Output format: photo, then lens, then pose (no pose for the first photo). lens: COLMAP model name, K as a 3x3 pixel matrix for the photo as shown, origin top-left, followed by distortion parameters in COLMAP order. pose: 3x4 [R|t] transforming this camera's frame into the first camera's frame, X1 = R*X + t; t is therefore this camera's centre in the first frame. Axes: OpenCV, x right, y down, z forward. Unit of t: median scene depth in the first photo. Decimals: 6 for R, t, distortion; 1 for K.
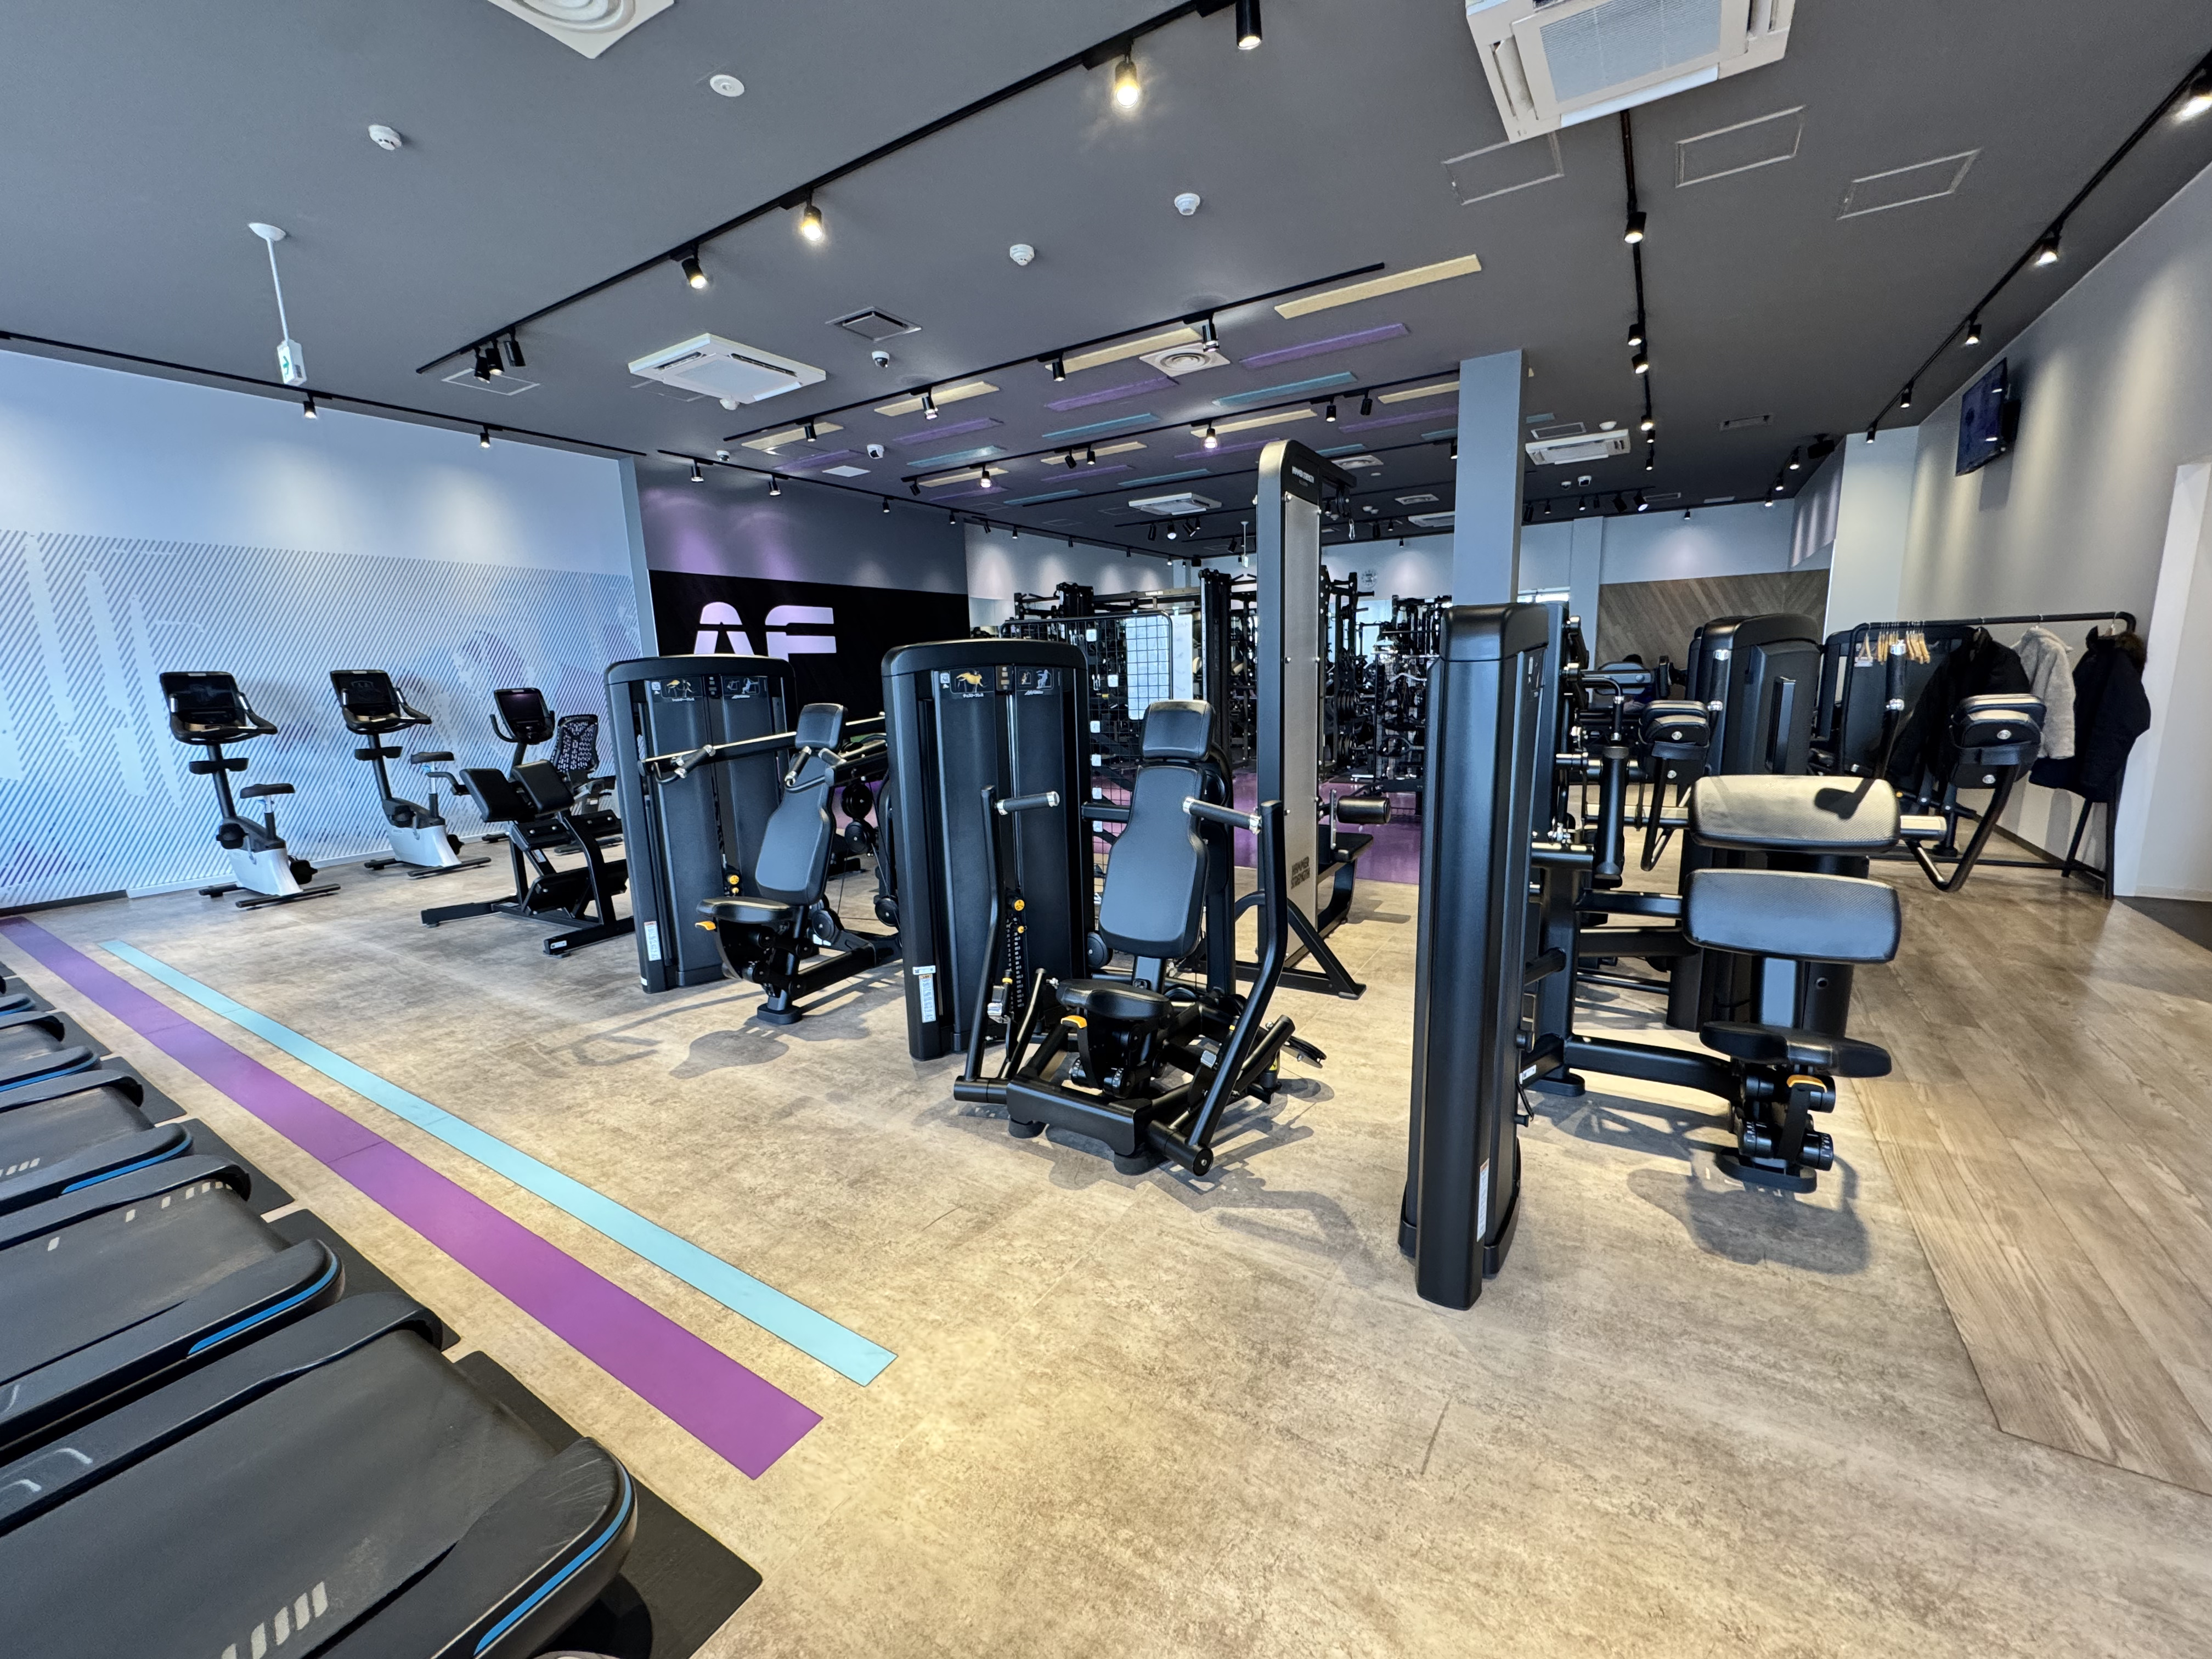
lens RADIAL K [[884.1, 0, 1105.2], [0, 884.1, 829.0], [0, 0, 1]] dist [-0.003296, -0.000146]
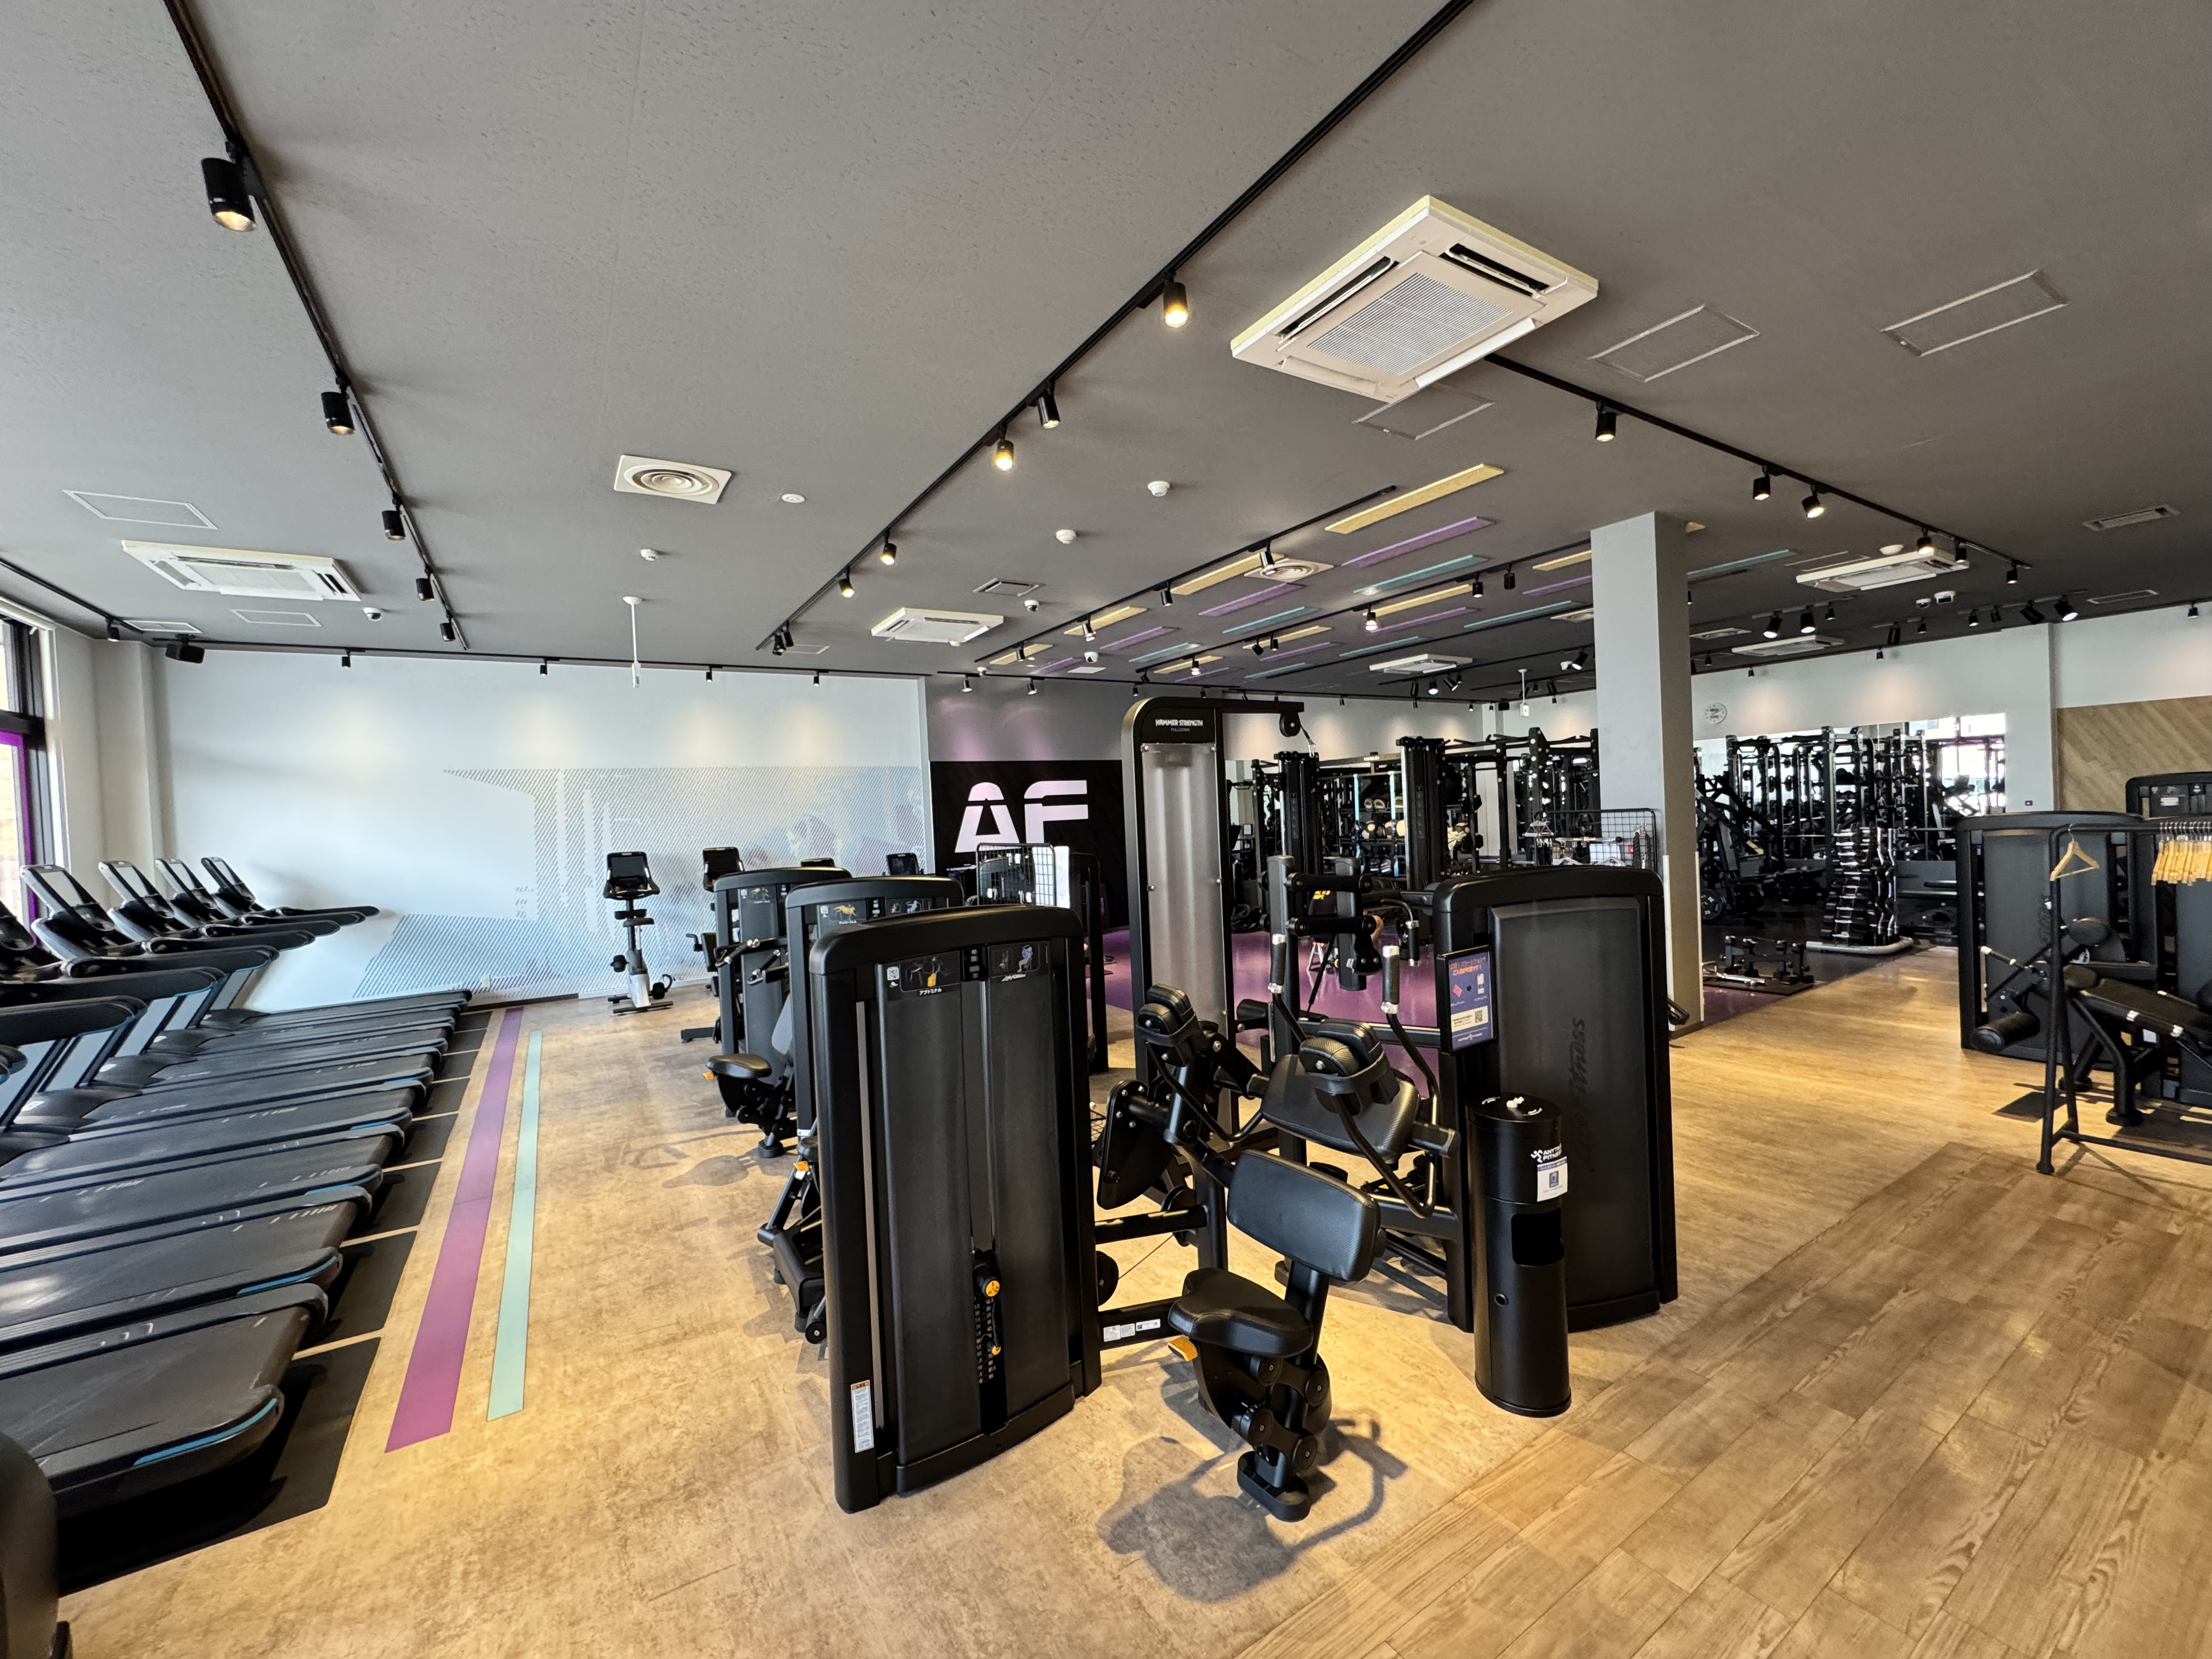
lens RADIAL K [[884.1, 0, 1103.3], [0, 884.1, 826.7], [0, 0, 1]] dist [-0.003296, -0.000146]
pose [[0.900566, -0.003257, -0.434708, 0.372362], [-0.060515, 0.989297, -0.132778, -0.068284], [0.430488, 0.145881, 0.890730, -0.013292]]
